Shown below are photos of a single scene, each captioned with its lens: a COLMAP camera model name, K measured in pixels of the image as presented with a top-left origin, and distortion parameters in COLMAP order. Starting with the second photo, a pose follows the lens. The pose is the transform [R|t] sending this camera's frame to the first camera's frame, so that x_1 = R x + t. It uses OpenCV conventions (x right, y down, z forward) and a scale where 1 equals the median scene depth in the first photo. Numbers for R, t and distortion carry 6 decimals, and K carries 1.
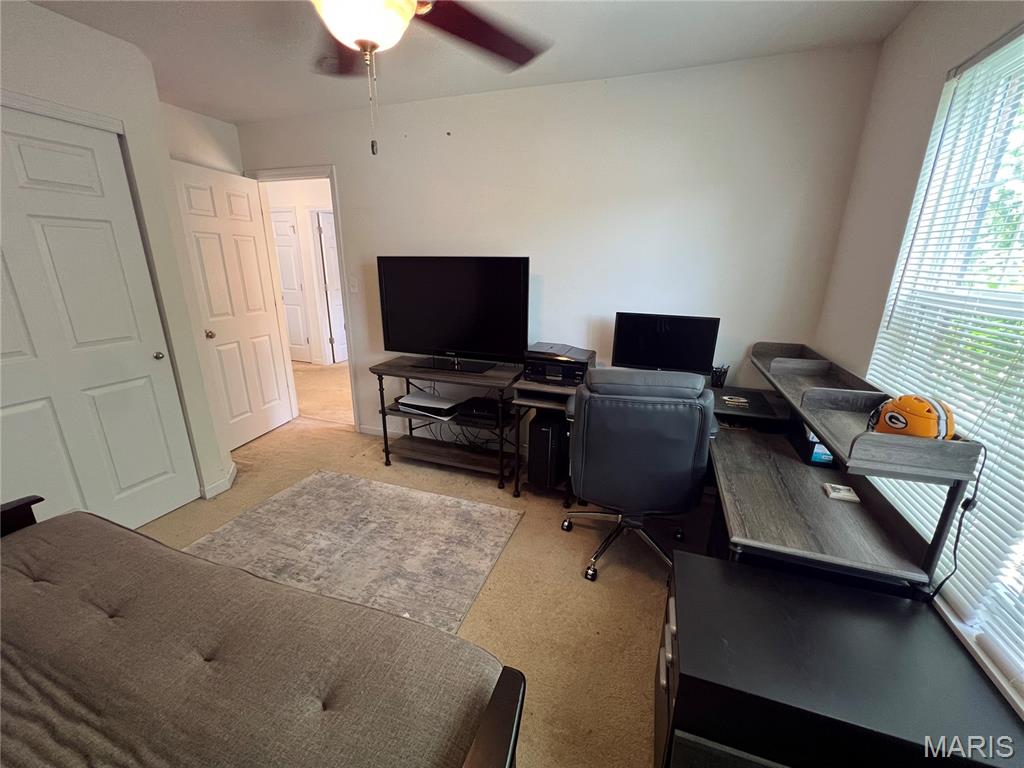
lens RADIAL K [[408.4, 0, 511.3], [0, 408.4, 384.6], [0, 0, 1]] dist [0.000933, 0.000441]
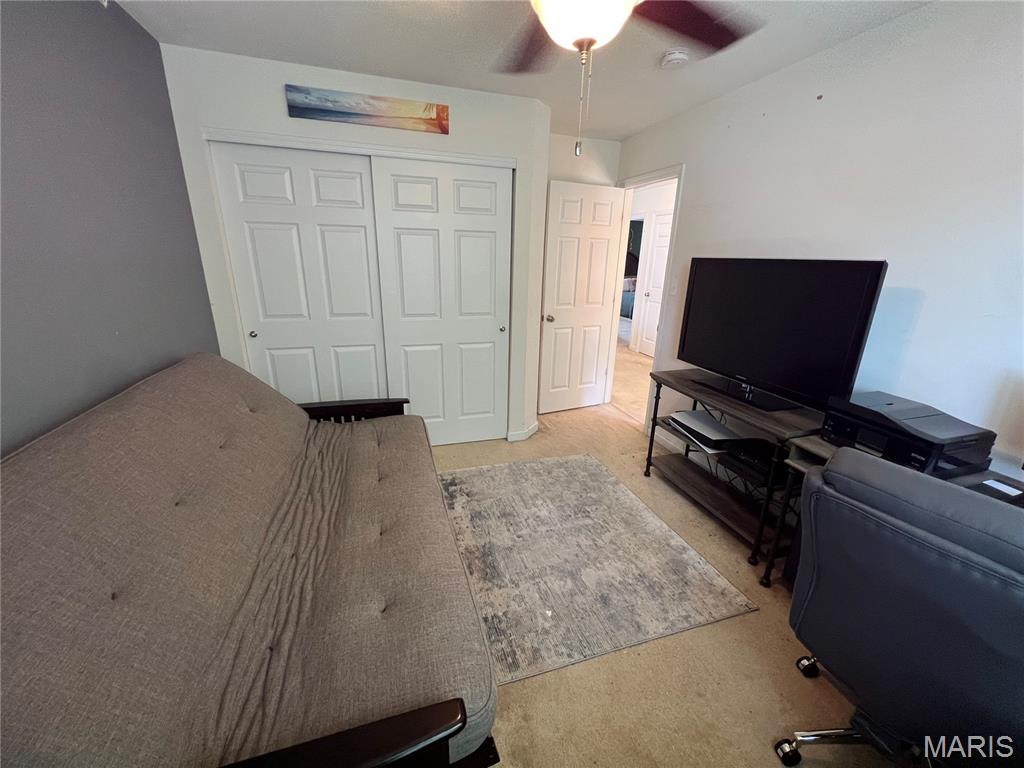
lens RADIAL K [[408.4, 0, 513.7], [0, 408.4, 384.8], [0, 0, 1]] dist [0.000933, 0.000441]
pose [[0.609762, 0.244414, -0.753958, 0.209895], [-0.243590, 0.963015, 0.115182, -0.049861], [0.754224, 0.113423, 0.646747, 0.144118]]
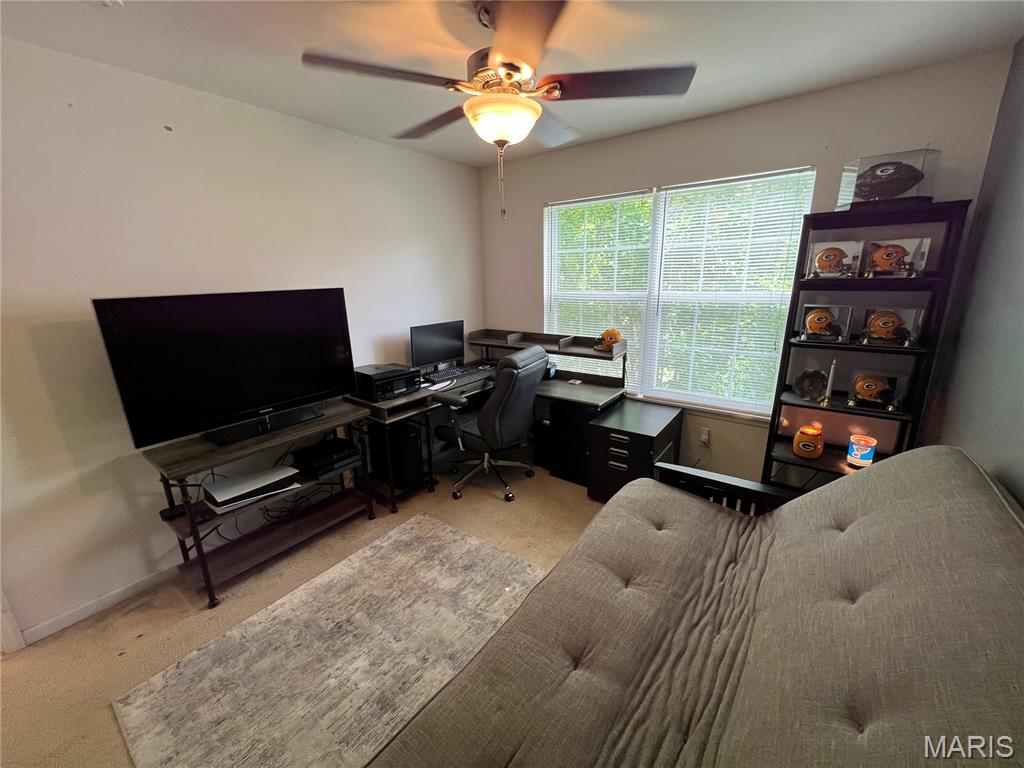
lens RADIAL K [[408.4, 0, 510.6], [0, 408.4, 385.9], [0, 0, 1]] dist [0.000933, 0.000441]
pose [[0.296860, -0.272747, 0.915141, -0.790559], [0.299047, 0.936690, 0.182162, -0.135553], [-0.906887, 0.219594, 0.359630, 0.289114]]
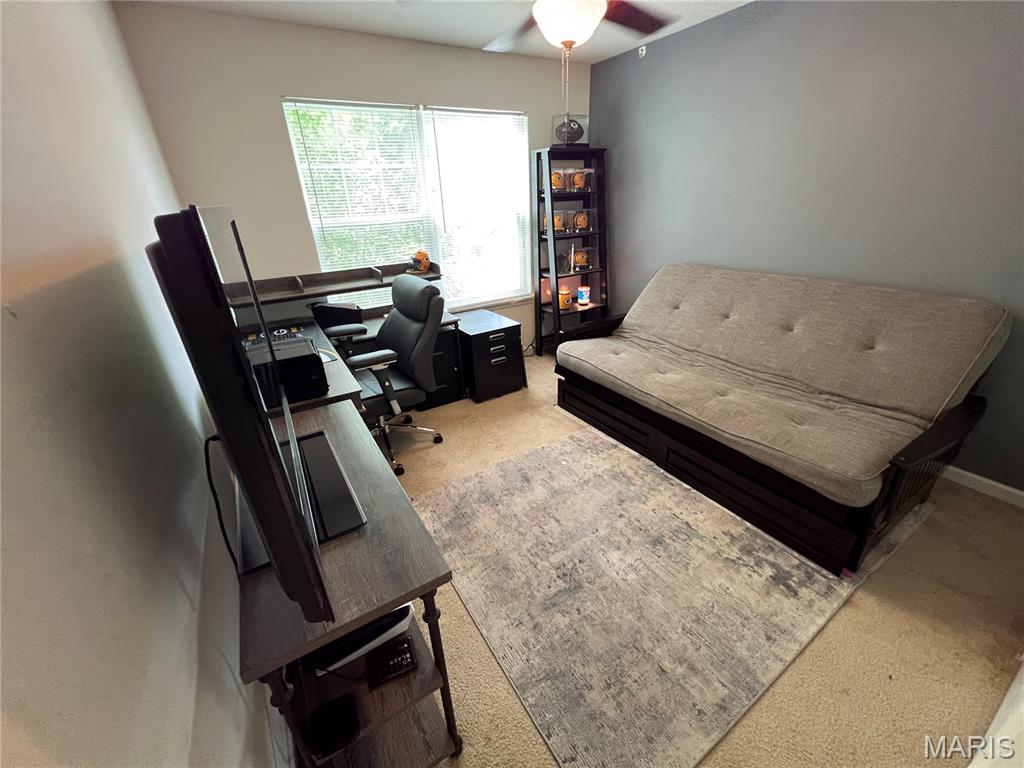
lens RADIAL K [[408.4, 0, 510.3], [0, 408.4, 387.4], [0, 0, 1]] dist [0.000933, 0.000441]
pose [[-0.782802, -0.246126, 0.571527, -0.573973], [0.208635, 0.761483, 0.613690, -0.362416], [-0.586253, 0.599638, -0.544740, 1.151824]]
